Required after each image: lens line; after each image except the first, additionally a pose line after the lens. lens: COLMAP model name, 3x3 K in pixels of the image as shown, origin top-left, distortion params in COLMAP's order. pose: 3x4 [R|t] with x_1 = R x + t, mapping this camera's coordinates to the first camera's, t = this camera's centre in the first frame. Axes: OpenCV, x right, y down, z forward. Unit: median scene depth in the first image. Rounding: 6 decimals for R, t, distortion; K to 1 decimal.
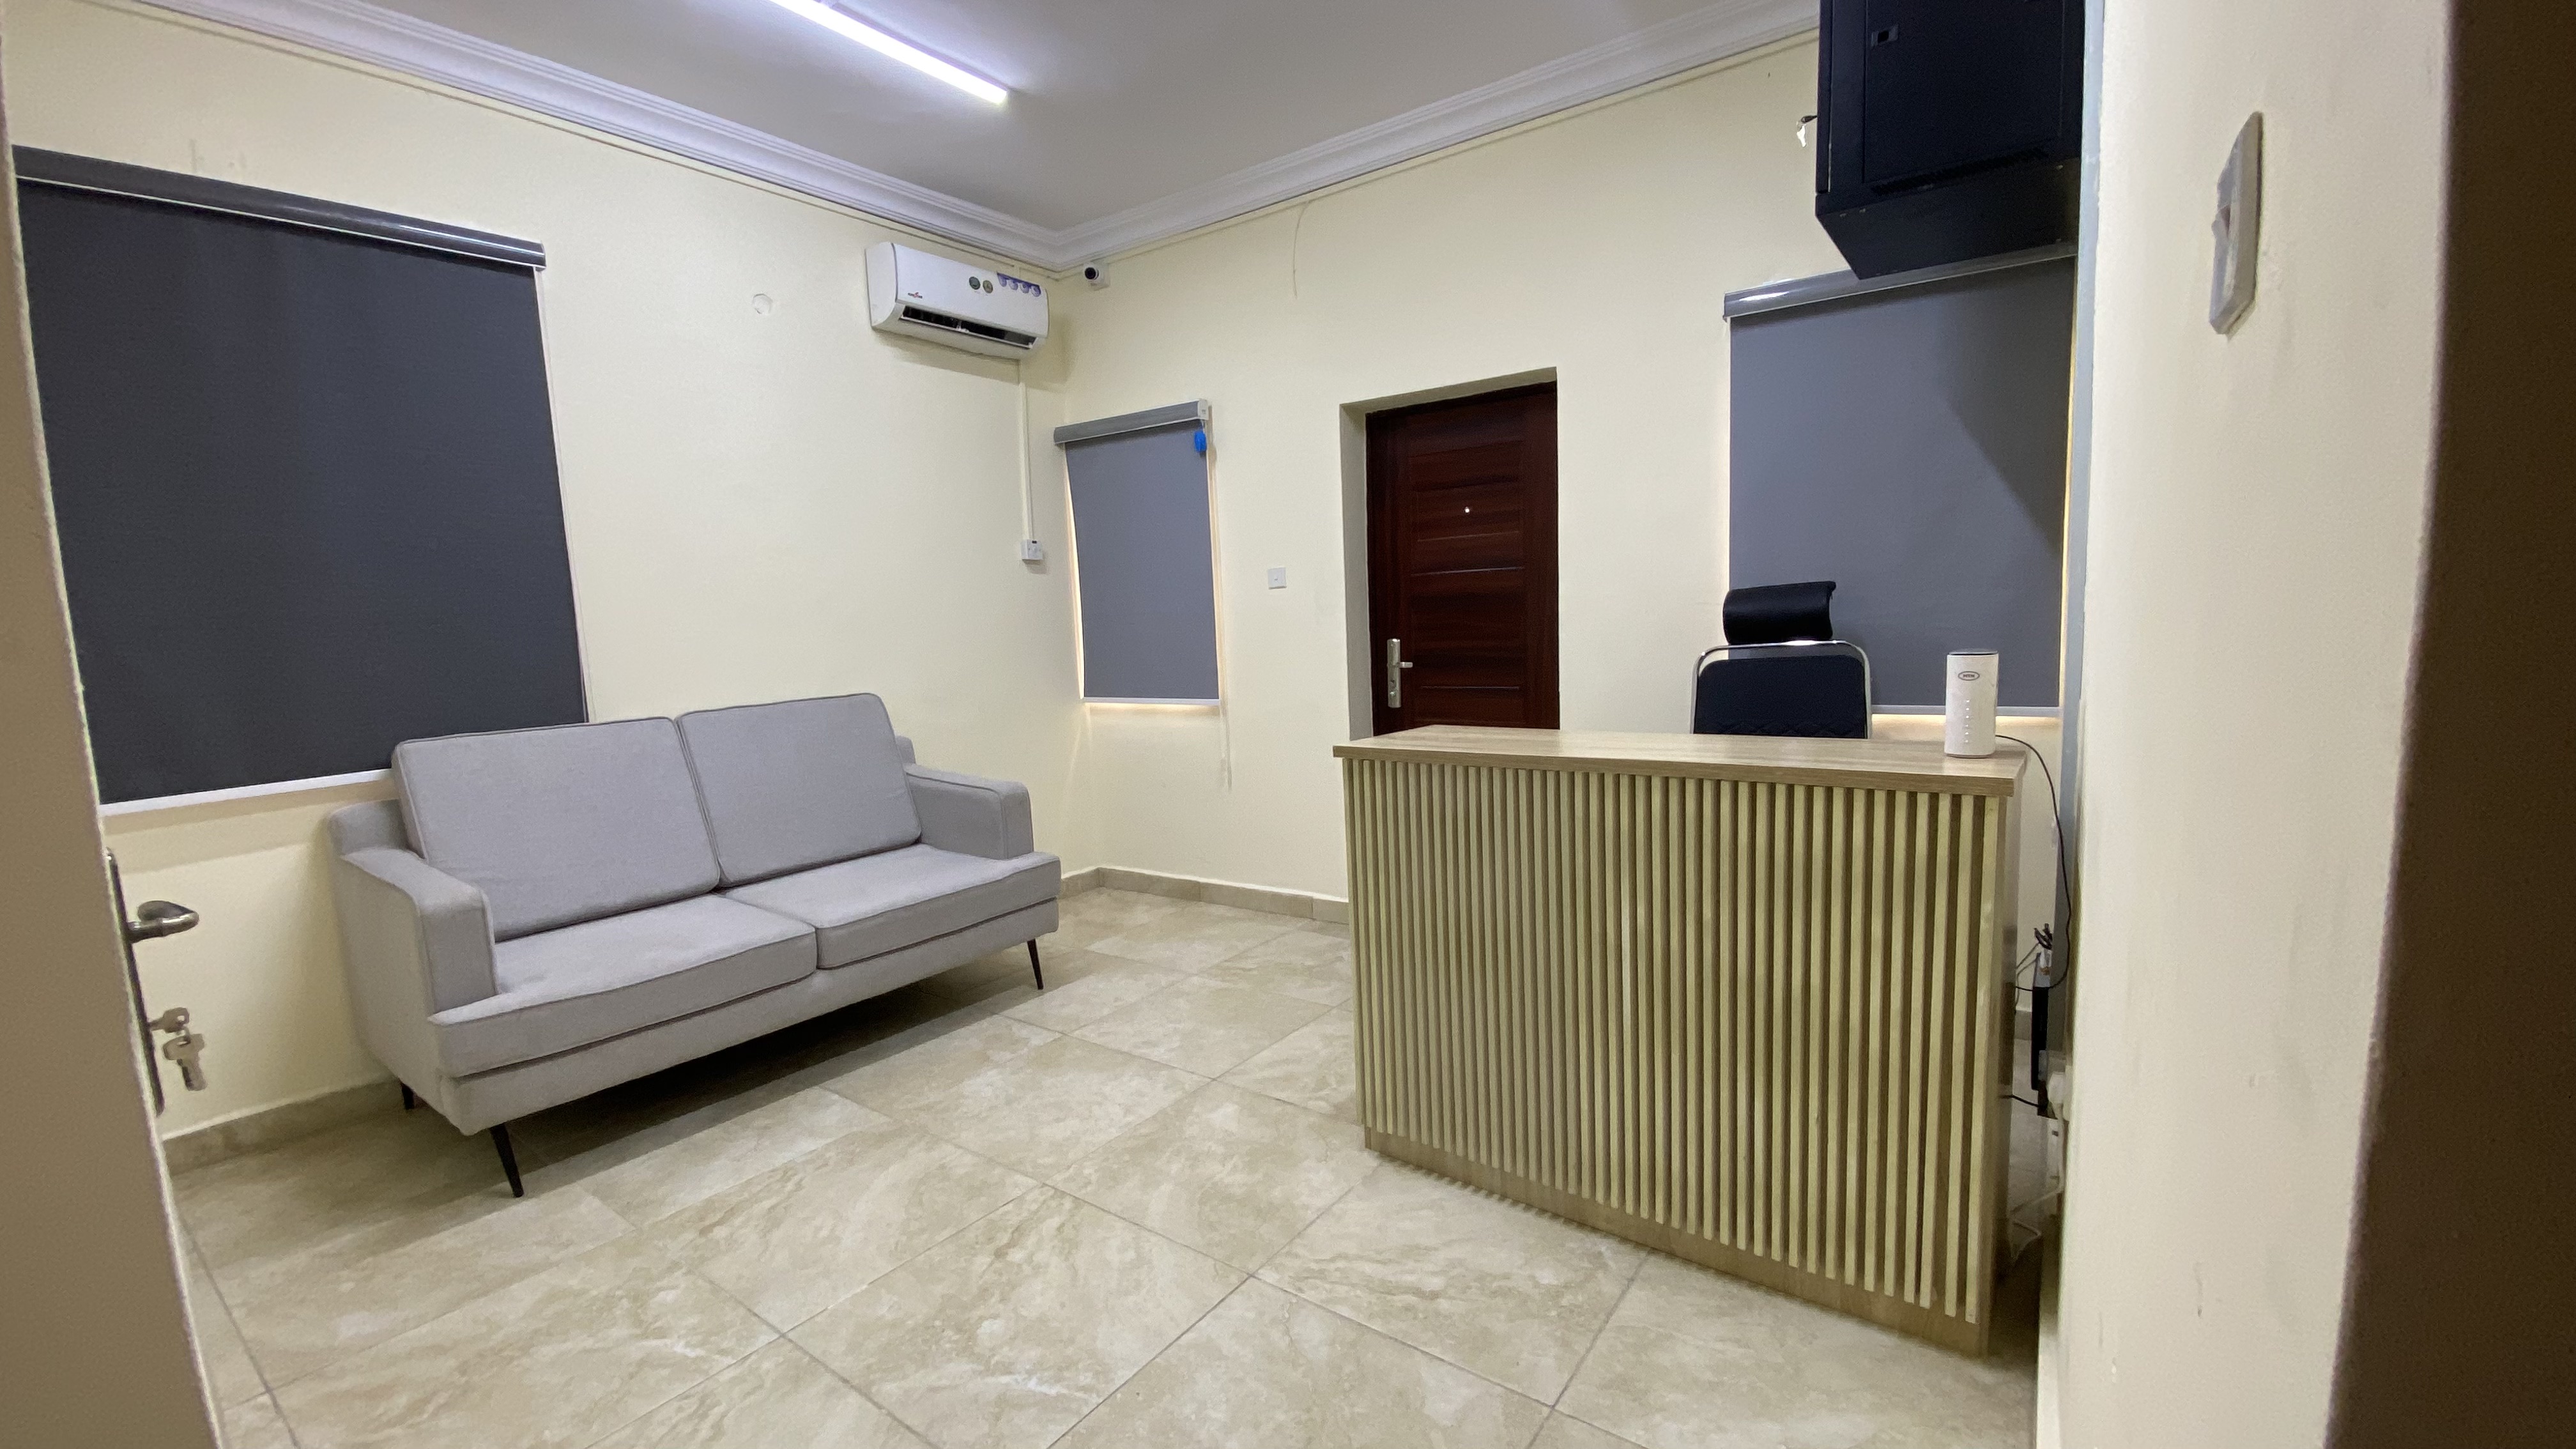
lens RADIAL K [[1042.0, 0, 1288.0], [0, 1042.0, 724.5], [0, 0, 1]] dist [0.000199, -0.011754]
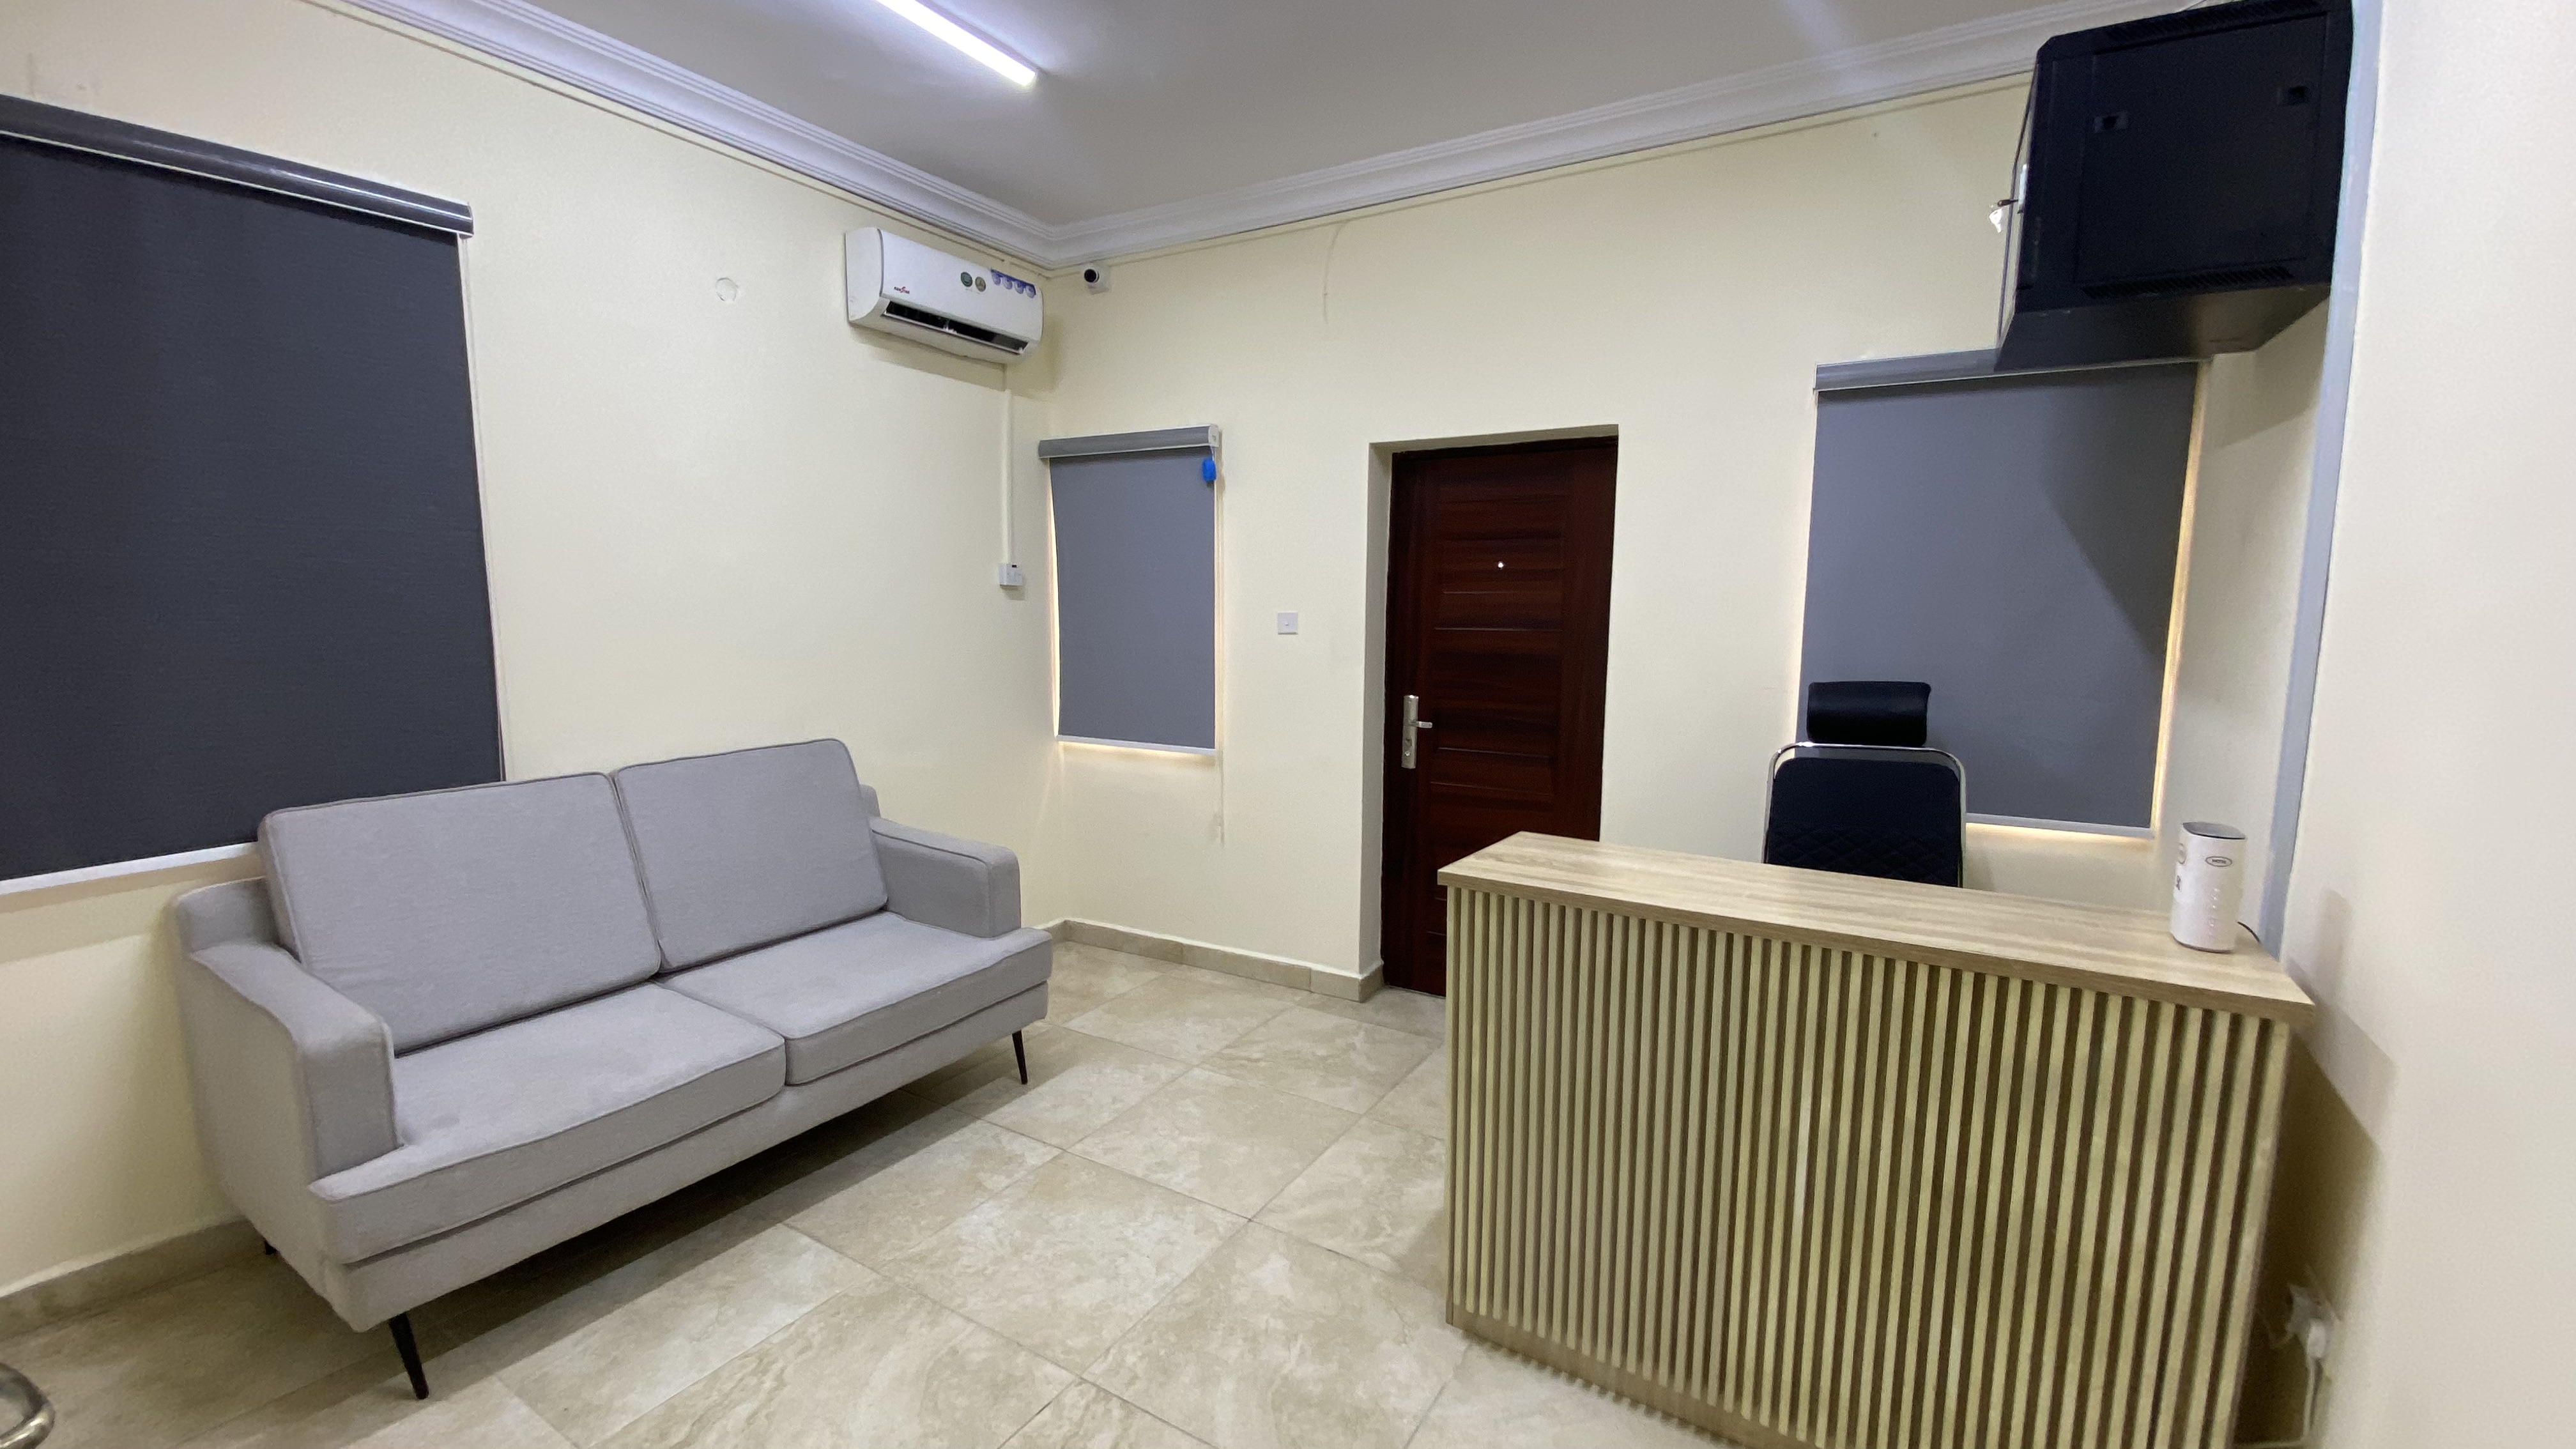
lens RADIAL K [[1042.0, 0, 1288.0], [0, 1042.0, 724.5], [0, 0, 1]] dist [0.000199, -0.011754]
pose [[0.995142, 0.038222, 0.090732, -0.125970], [-0.038906, 0.999226, 0.005781, -0.079096], [-0.090440, -0.009283, 0.995859, 0.111749]]
